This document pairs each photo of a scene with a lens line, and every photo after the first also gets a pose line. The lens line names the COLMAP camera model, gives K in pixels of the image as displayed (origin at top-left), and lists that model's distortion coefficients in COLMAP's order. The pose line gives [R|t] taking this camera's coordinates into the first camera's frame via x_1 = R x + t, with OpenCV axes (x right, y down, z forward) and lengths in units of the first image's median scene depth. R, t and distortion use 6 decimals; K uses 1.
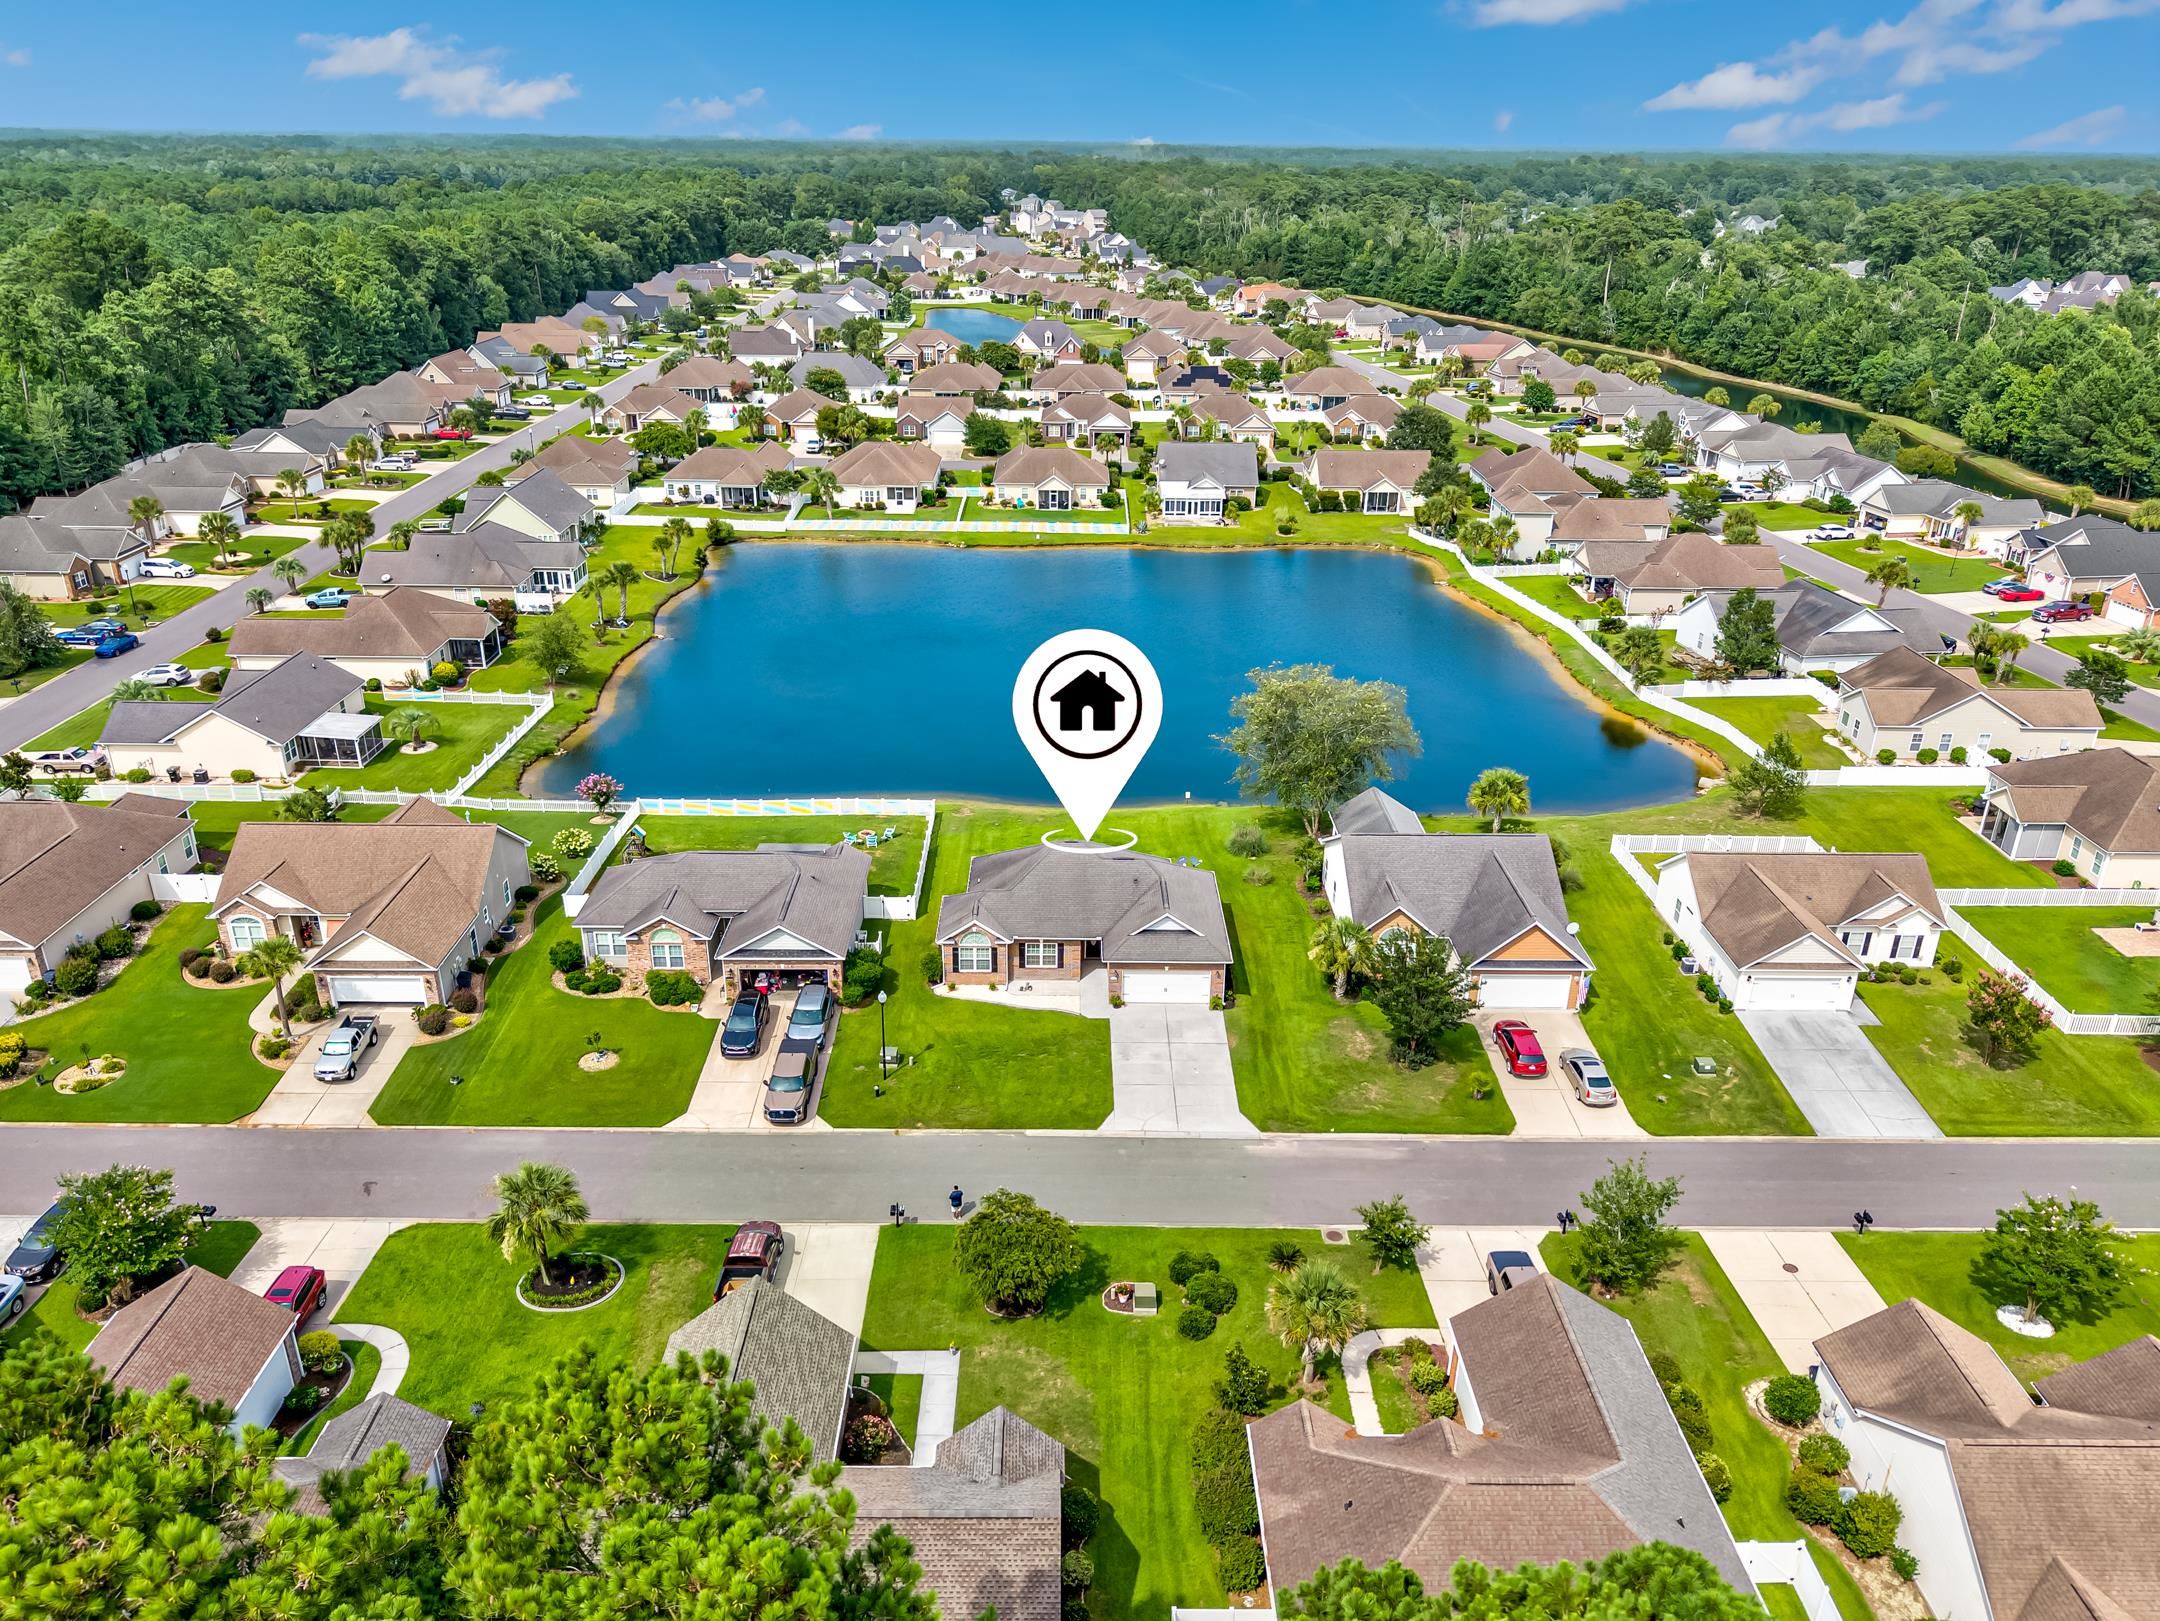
lens RADIAL K [[1489.2, 0, 1054.6], [0, 1489.2, 806.3], [0, 0, 1]] dist [0.005934, -0.001683]
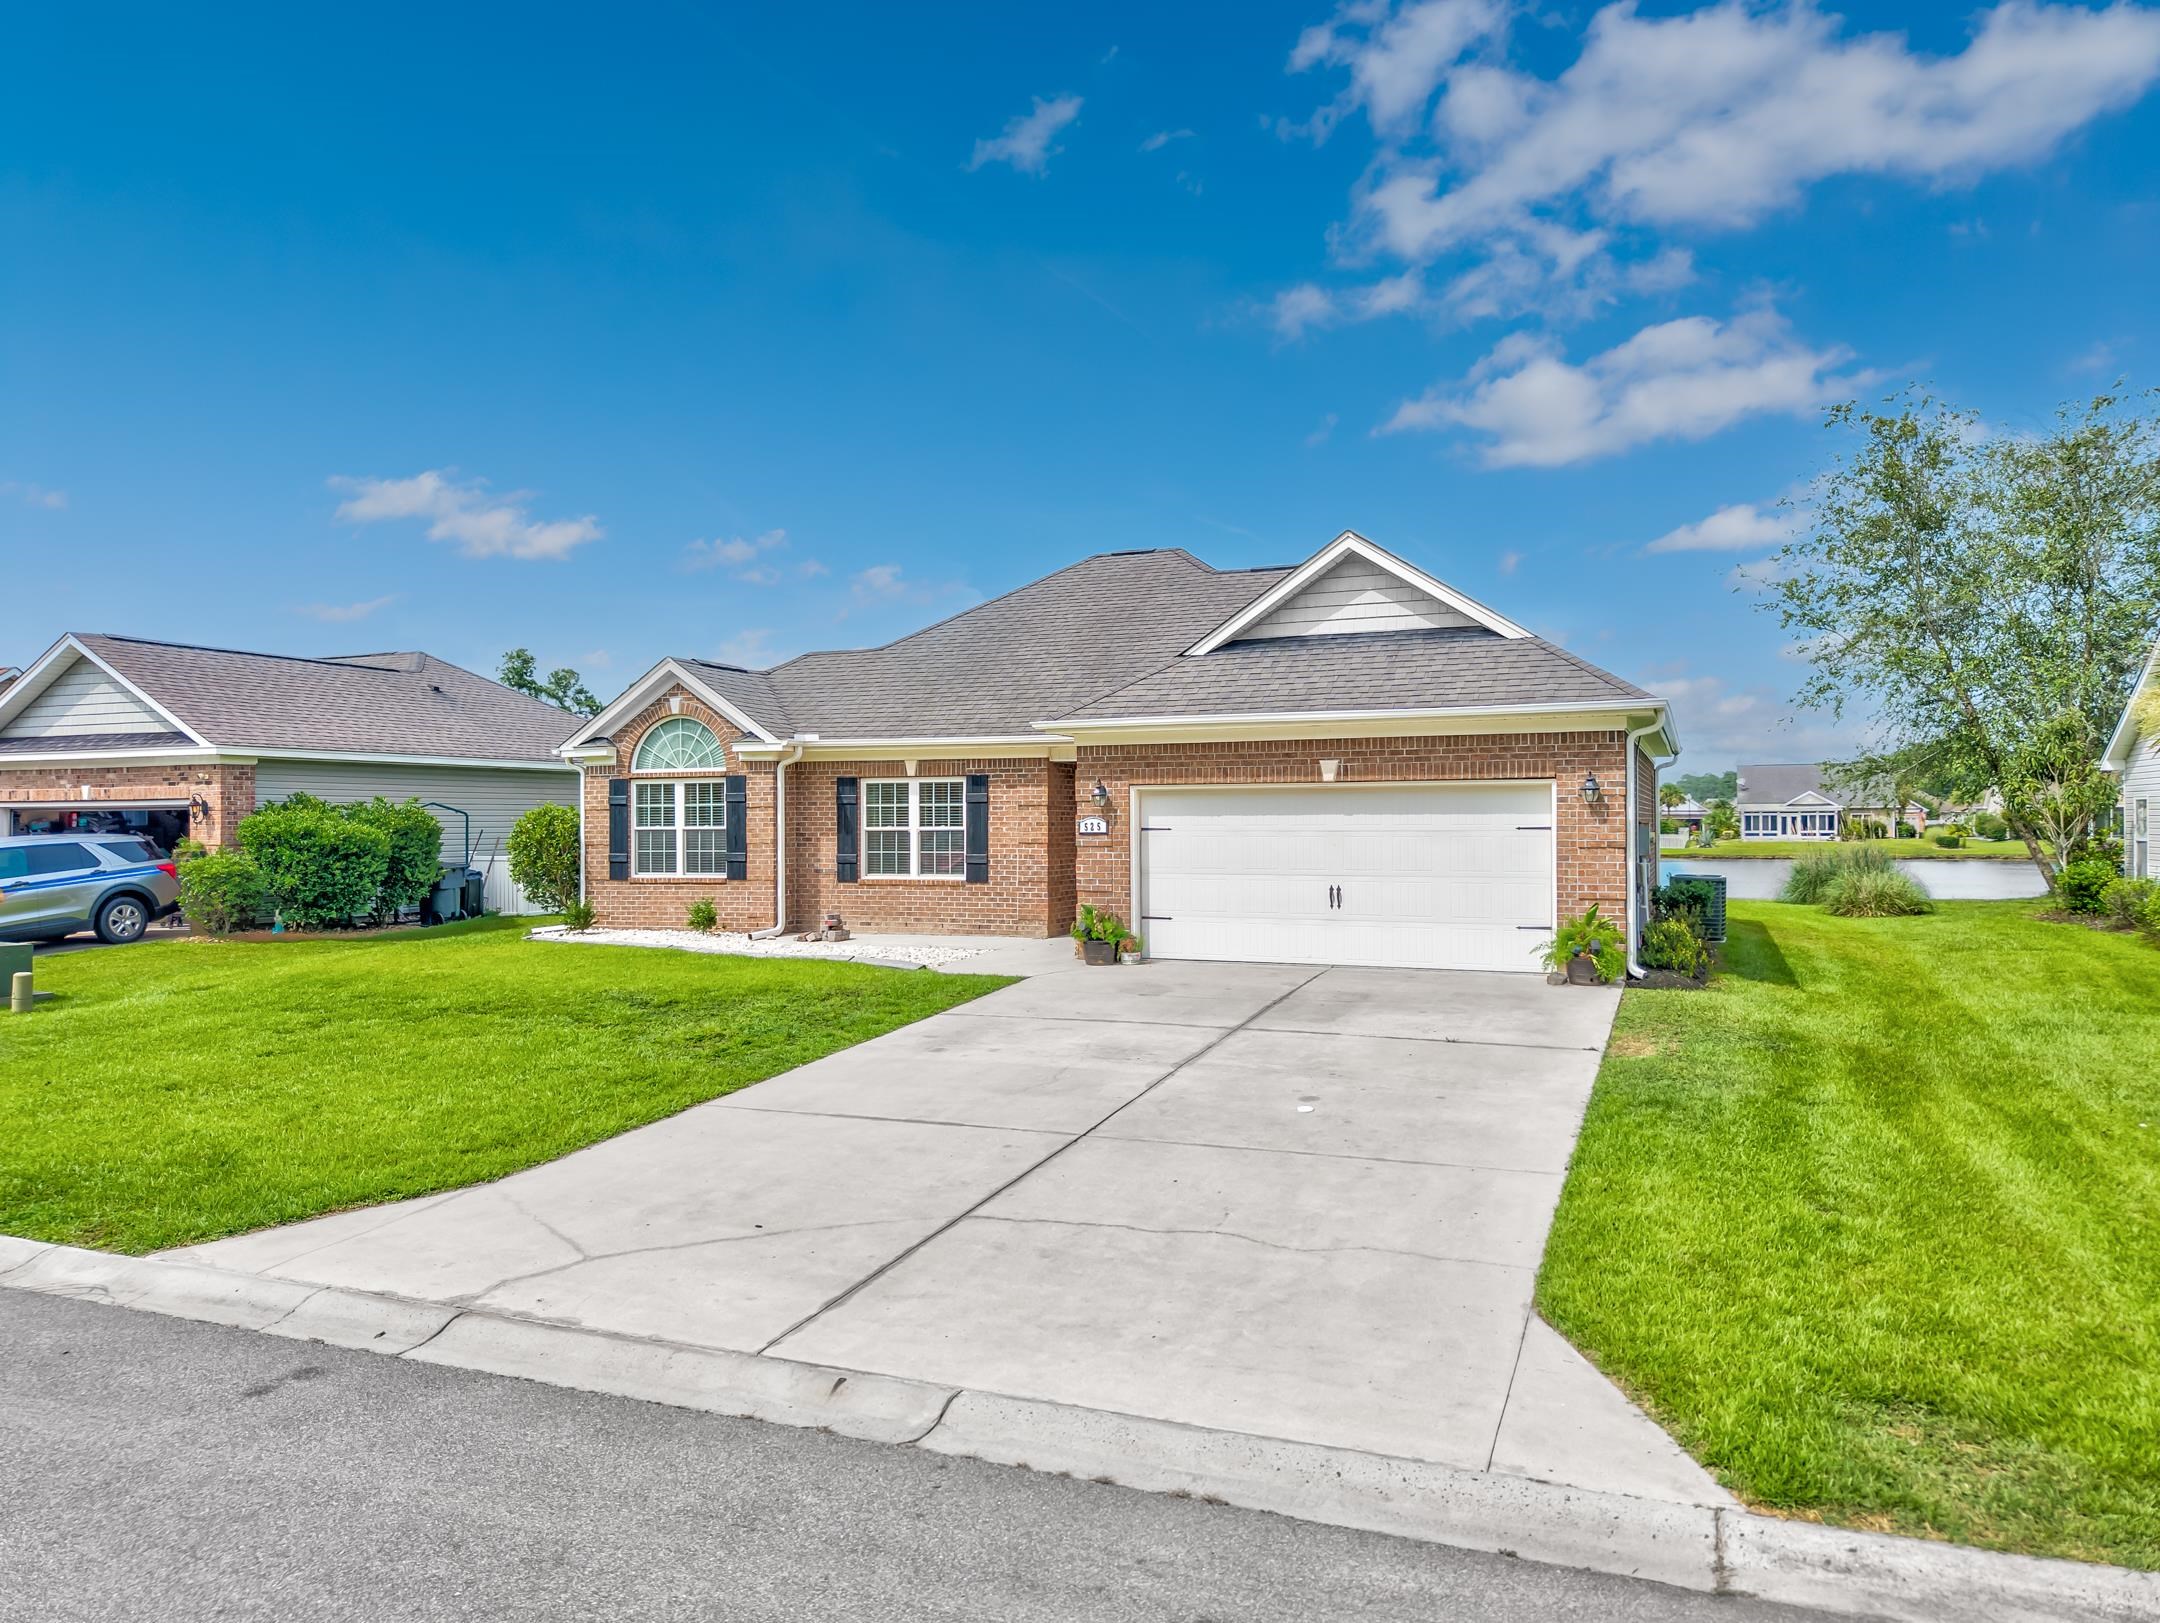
lens RADIAL K [[1489.2, 0, 1054.6], [0, 1489.2, 807.3], [0, 0, 1]] dist [0.005934, -0.001683]
pose [[0.925095, -0.015975, -0.379399, 0.114304], [-0.124530, 0.931100, -0.342849, 0.182122], [0.358735, 0.364414, 0.859367, 0.771260]]
